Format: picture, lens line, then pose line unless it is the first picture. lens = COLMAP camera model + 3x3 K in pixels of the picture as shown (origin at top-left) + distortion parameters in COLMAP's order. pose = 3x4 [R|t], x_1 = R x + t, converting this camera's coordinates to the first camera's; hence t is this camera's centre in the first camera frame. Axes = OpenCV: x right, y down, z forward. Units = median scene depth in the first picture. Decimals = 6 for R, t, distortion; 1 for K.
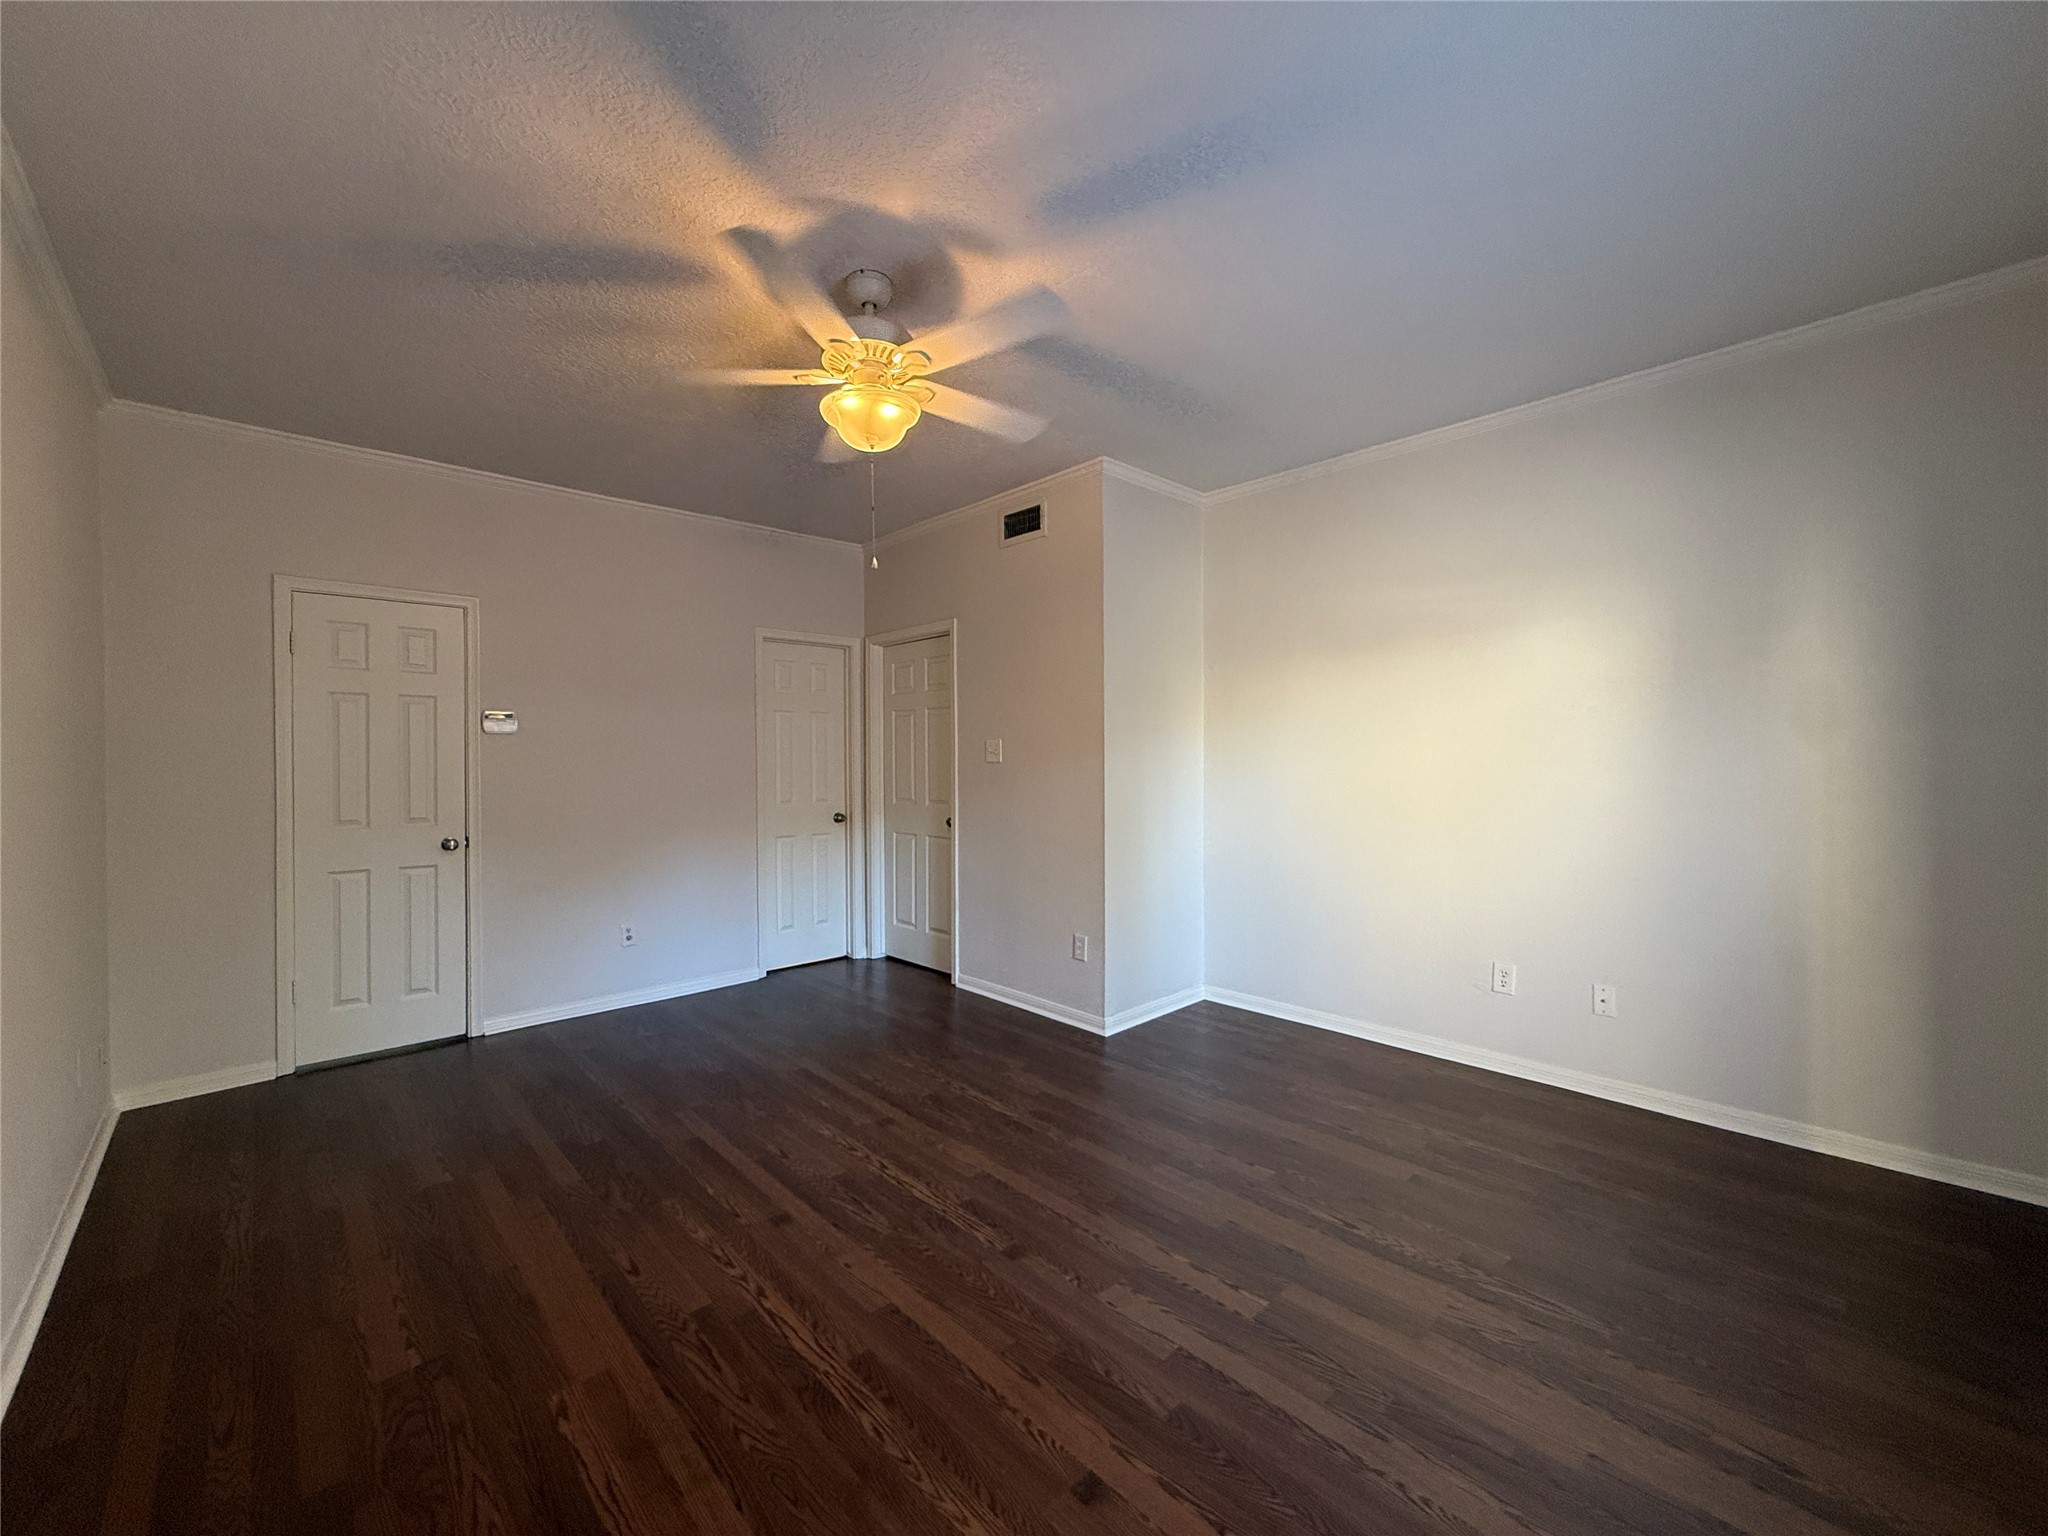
lens RADIAL K [[814.1, 0, 1024.1], [0, 814.1, 774.4], [0, 0, 1]] dist [0.001143, 0.000095]
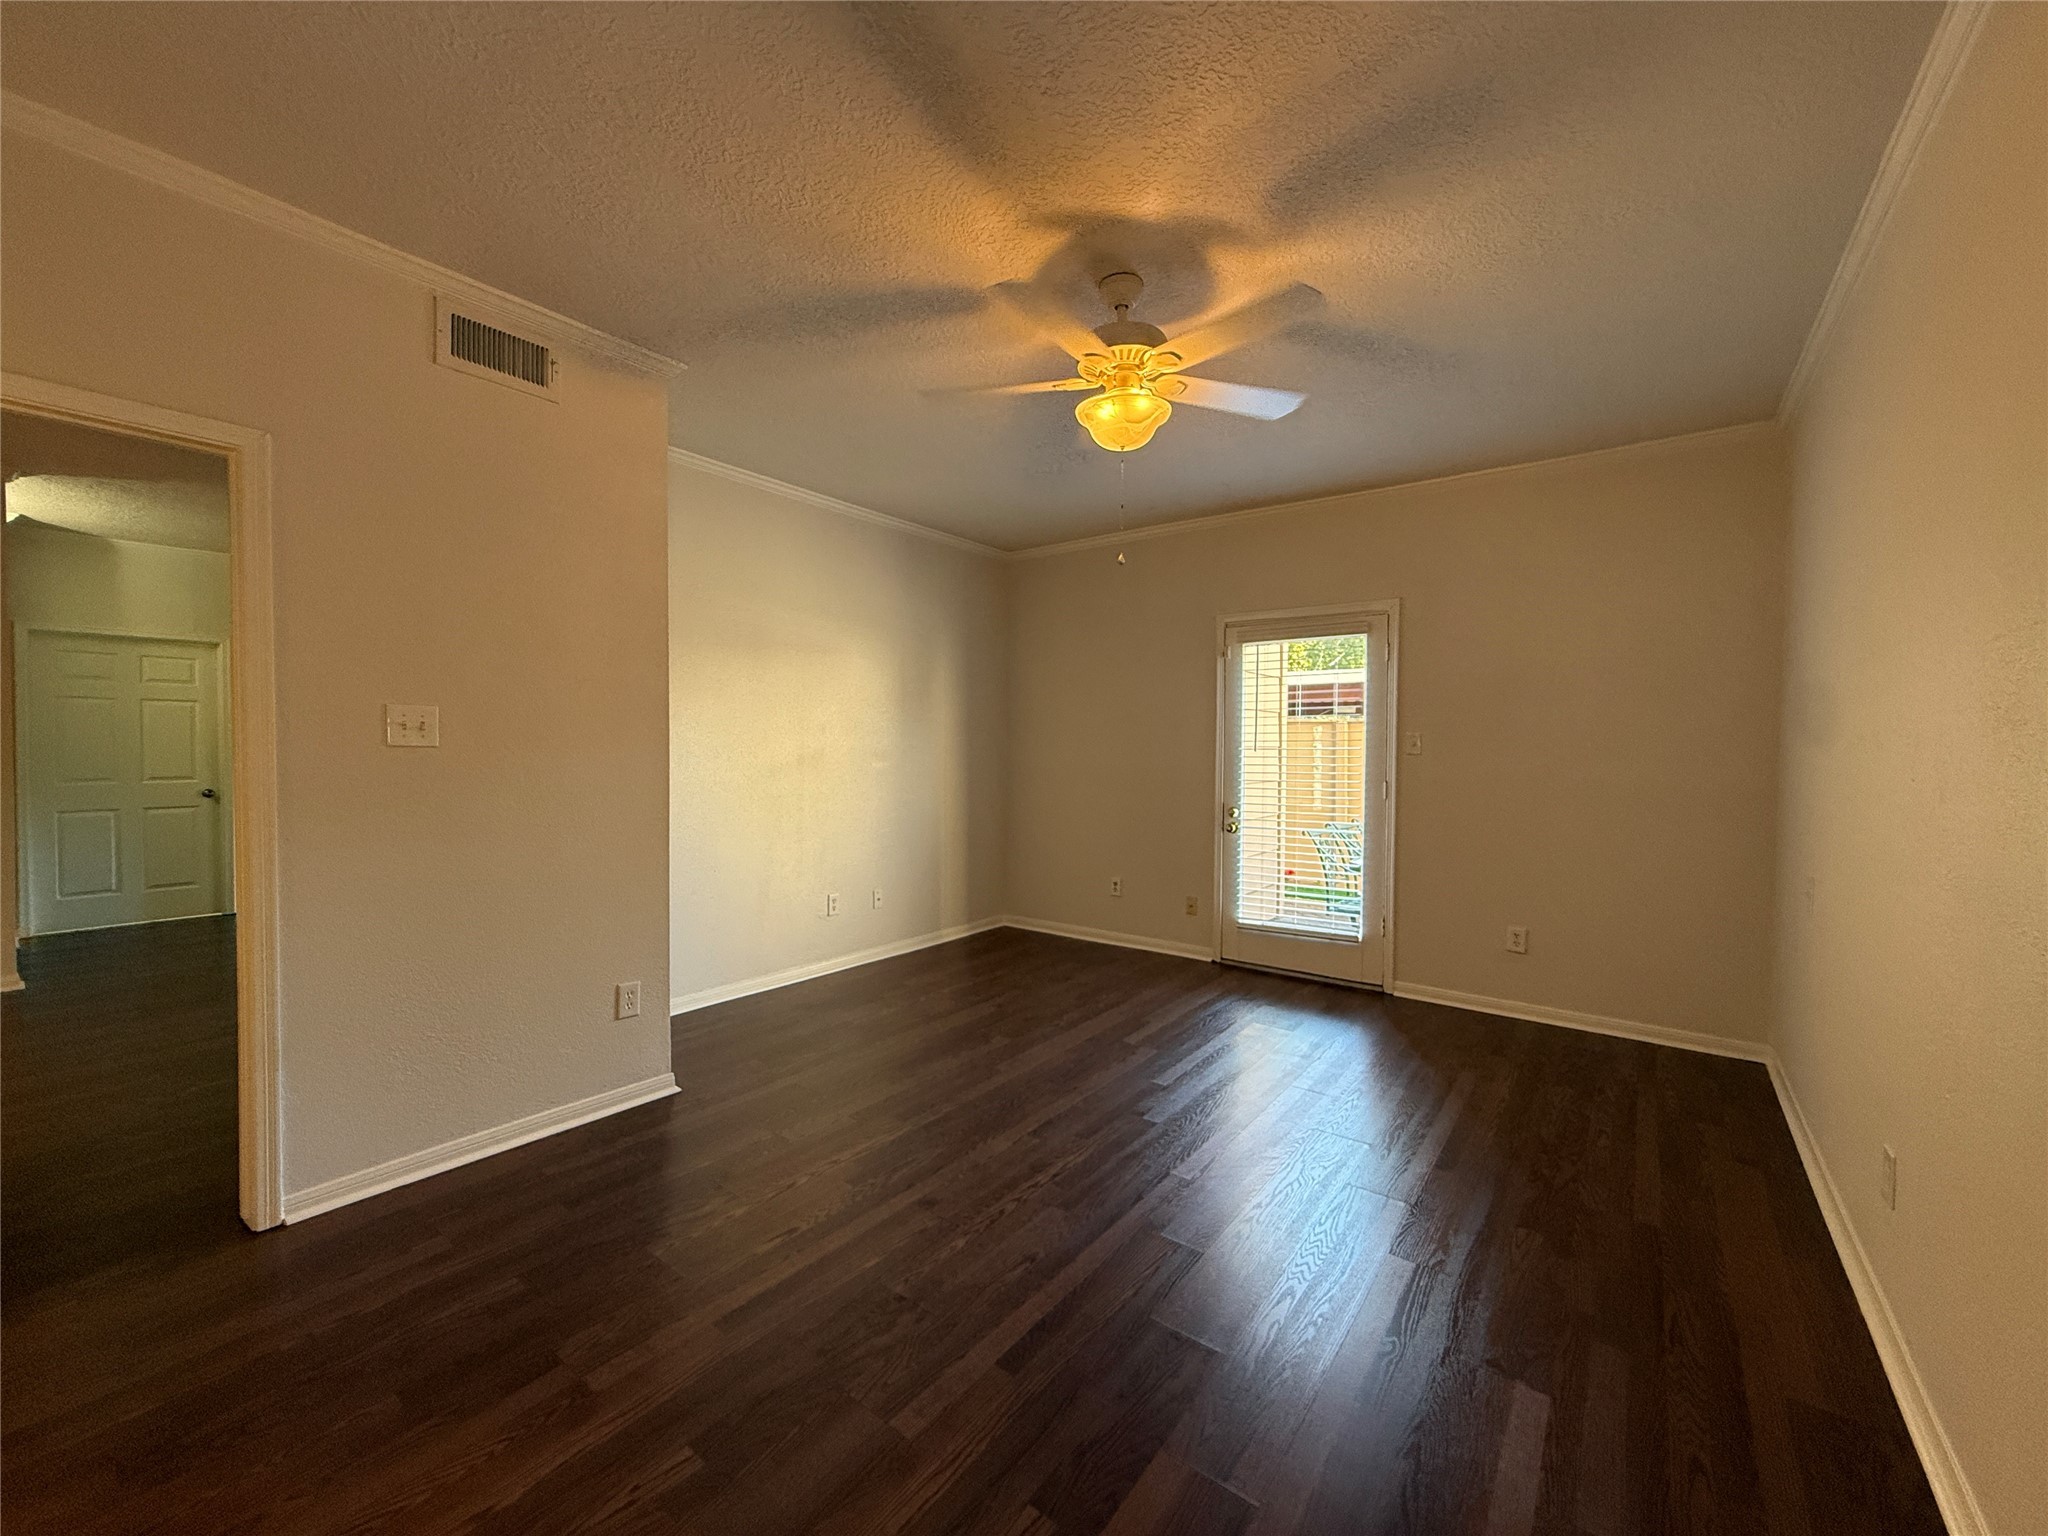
lens RADIAL K [[814.1, 0, 1015.4], [0, 814.1, 767.1], [0, 0, 1]] dist [0.001143, 0.000095]
pose [[-0.159590, -0.015637, 0.987060, -0.938317], [0.012835, 0.999757, 0.017913, -0.007644], [-0.987100, 0.015527, -0.159350, 1.016249]]
